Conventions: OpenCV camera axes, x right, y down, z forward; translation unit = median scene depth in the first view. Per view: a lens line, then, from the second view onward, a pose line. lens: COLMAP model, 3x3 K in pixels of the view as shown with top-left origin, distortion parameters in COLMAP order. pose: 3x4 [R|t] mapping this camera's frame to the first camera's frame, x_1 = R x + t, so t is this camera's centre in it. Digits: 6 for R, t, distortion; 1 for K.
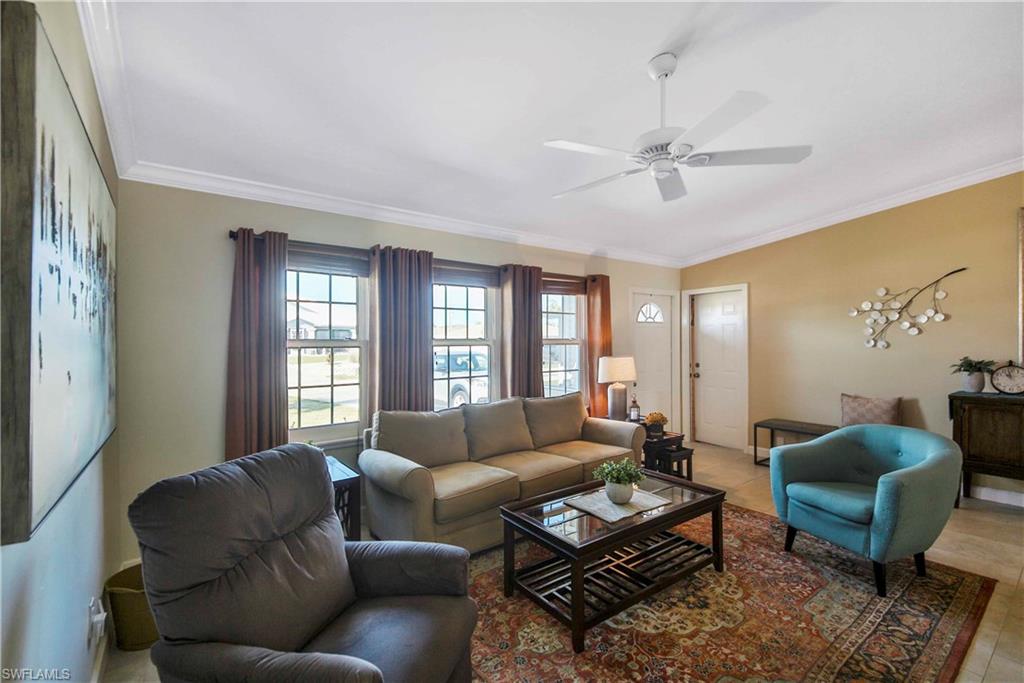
lens RADIAL K [[418.9, 0, 520.4], [0, 418.9, 340.3], [0, 0, 1]] dist [0.002490, 0.000174]
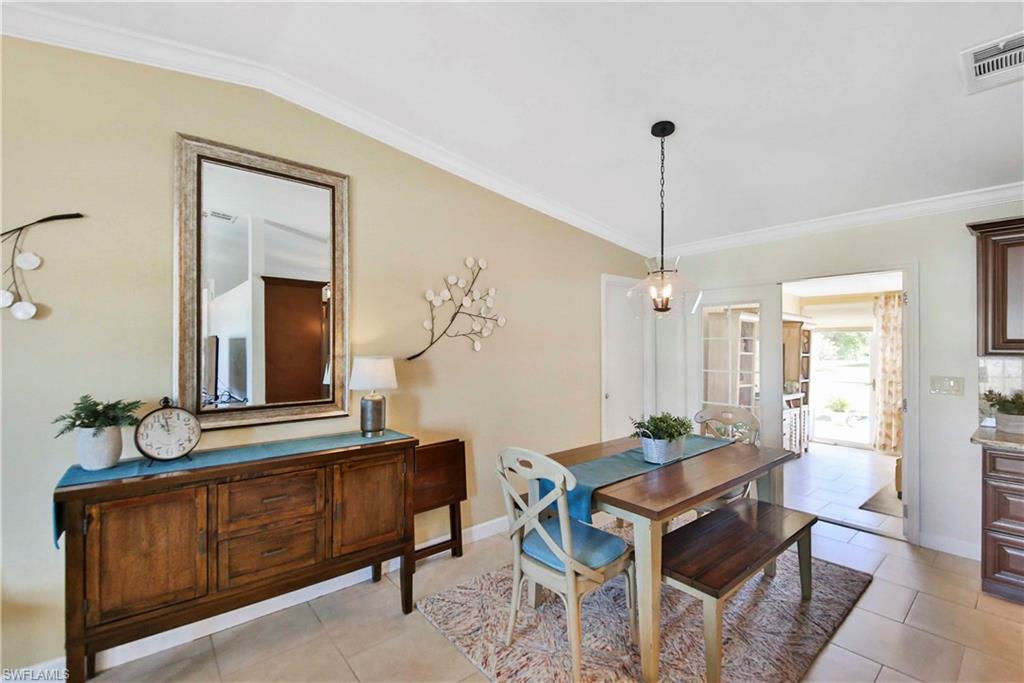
lens RADIAL K [[418.9, 0, 506.6], [0, 418.9, 344.8], [0, 0, 1]] dist [0.002490, 0.000174]
pose [[-0.103532, 0.002217, 0.994624, 0.502617], [-0.001261, 0.999996, -0.002361, -0.017838], [-0.994625, -0.001499, -0.103529, 0.538906]]
